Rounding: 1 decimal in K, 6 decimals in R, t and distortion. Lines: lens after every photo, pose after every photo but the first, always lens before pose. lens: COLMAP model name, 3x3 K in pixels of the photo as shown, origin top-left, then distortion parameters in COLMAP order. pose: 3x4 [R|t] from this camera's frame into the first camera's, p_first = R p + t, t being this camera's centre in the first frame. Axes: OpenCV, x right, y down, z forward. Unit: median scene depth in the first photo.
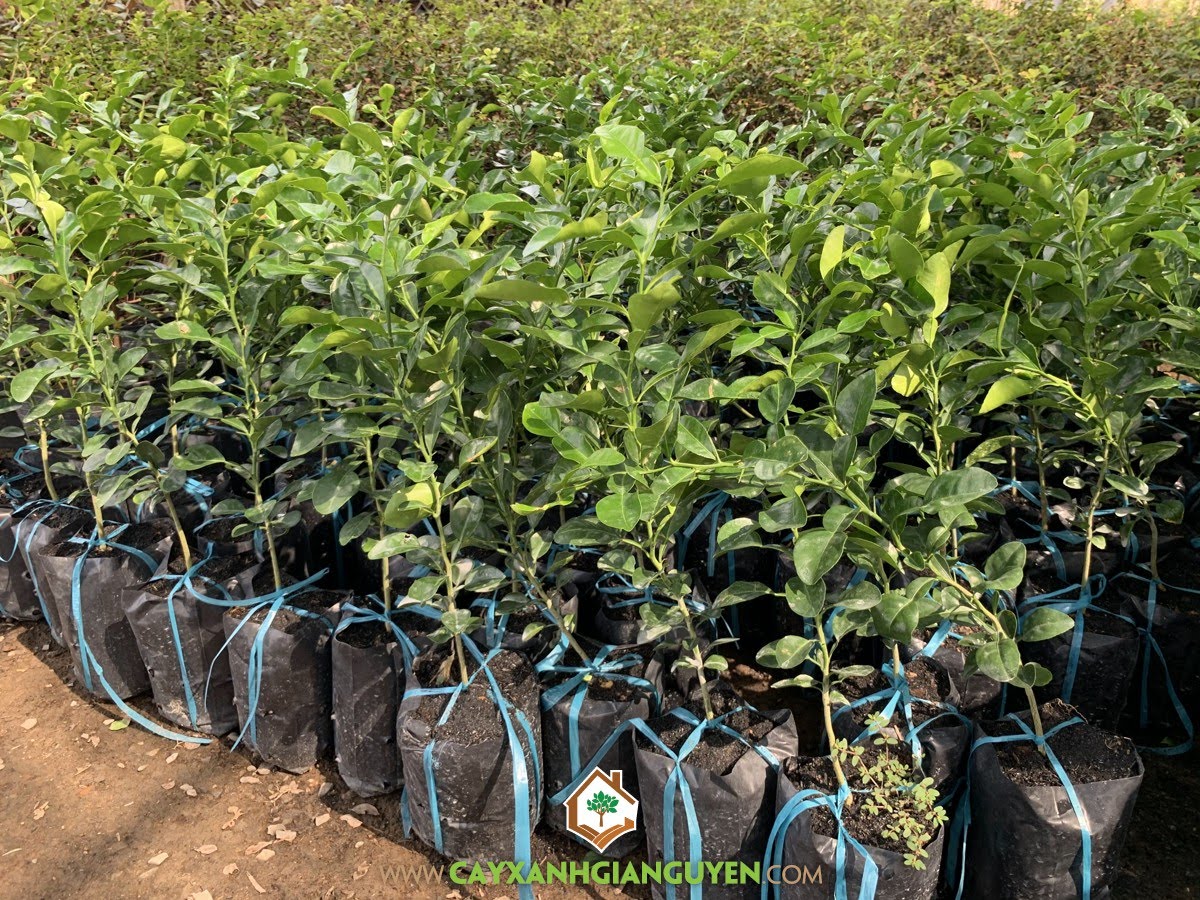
lens RADIAL K [[923.8, 0, 600.0], [0, 923.8, 433.9], [0, 0, 1]] dist [-0.005165, -0.003413]
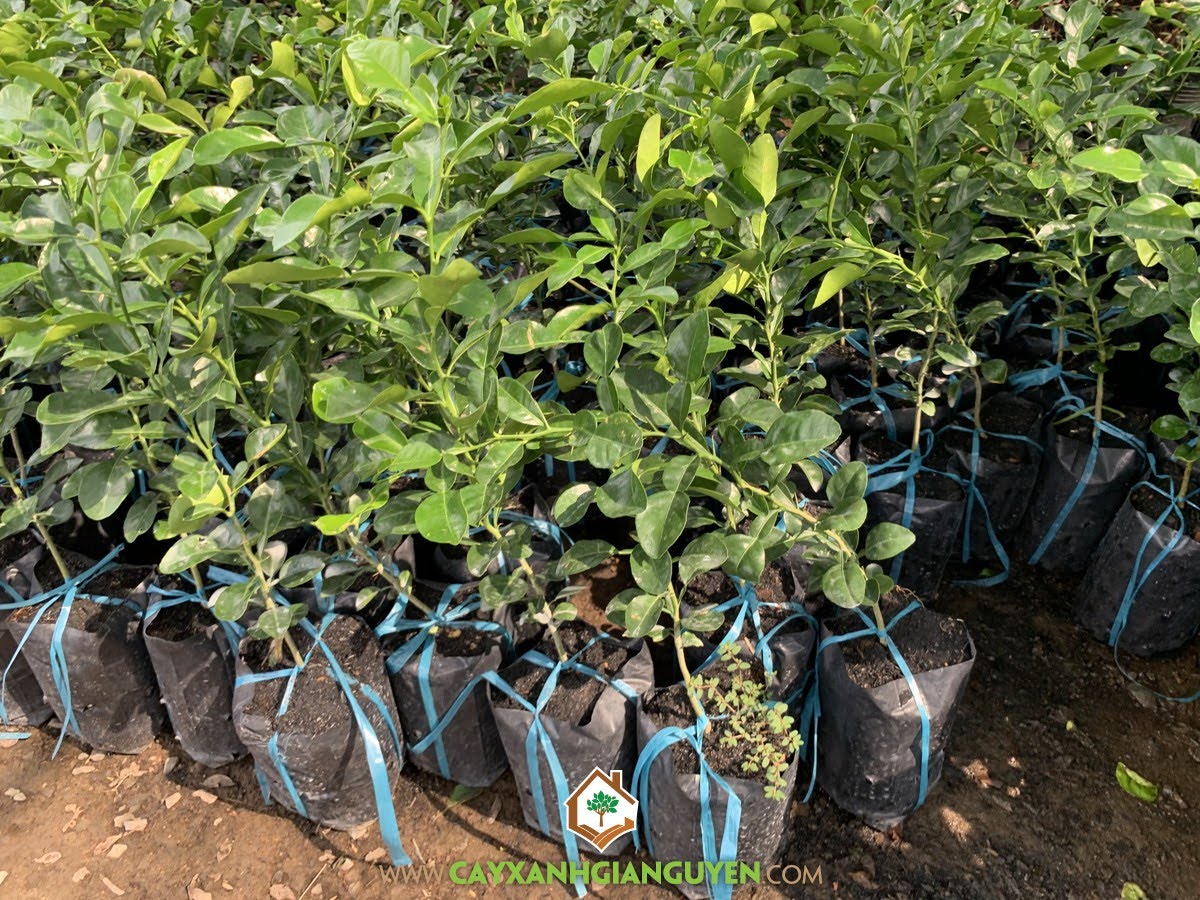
lens RADIAL K [[923.8, 0, 592.6], [0, 923.8, 443.2], [0, 0, 1]] dist [-0.005165, -0.003413]
pose [[0.979169, -0.133835, 0.152694, 0.028572], [0.092295, 0.963213, 0.252392, -0.147113], [-0.180856, -0.233042, 0.955501, 0.109134]]
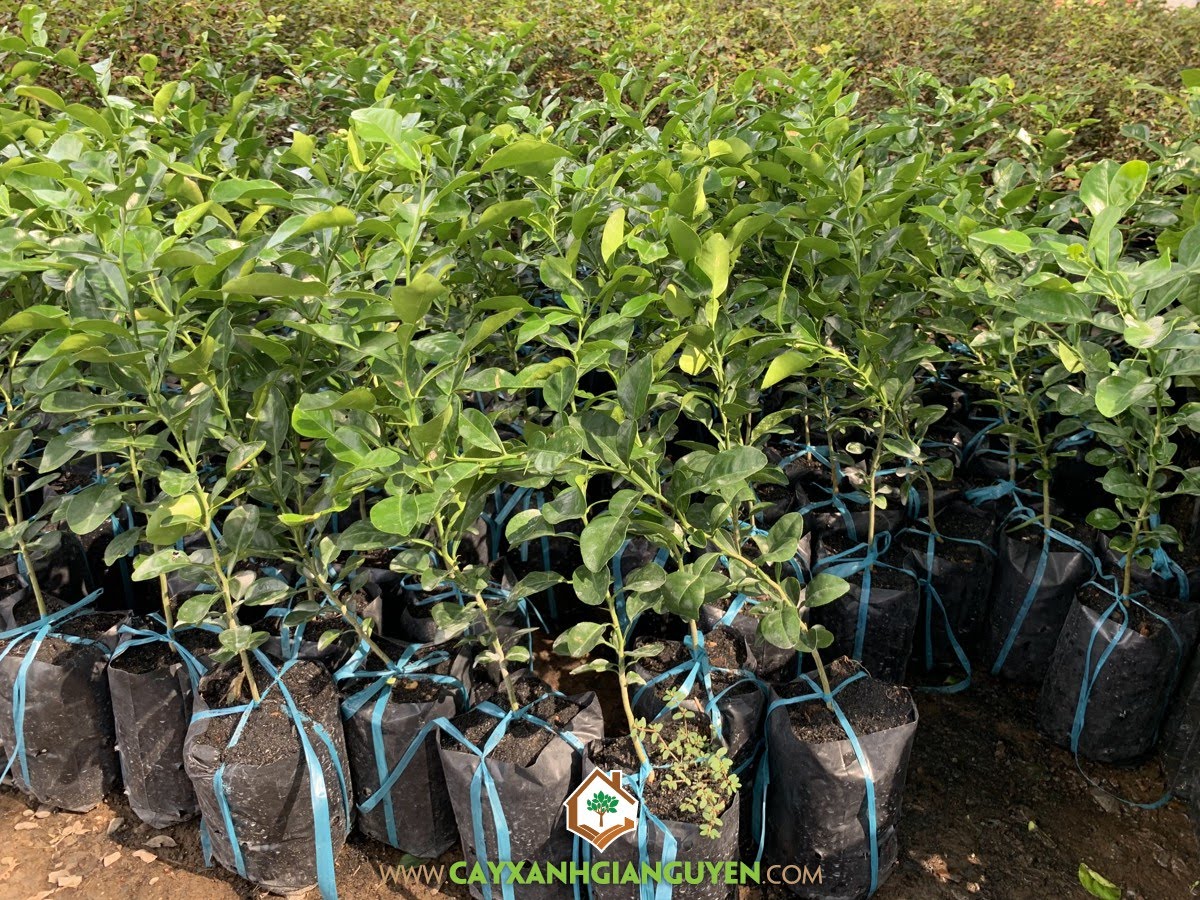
lens RADIAL K [[923.8, 0, 608.8], [0, 923.8, 433.7], [0, 0, 1]] dist [-0.005165, -0.003413]
pose [[0.983044, -0.057197, 0.174224, 0.058103], [0.051765, 0.998026, 0.035572, -0.017227], [-0.175914, -0.025950, 0.984063, 0.012064]]
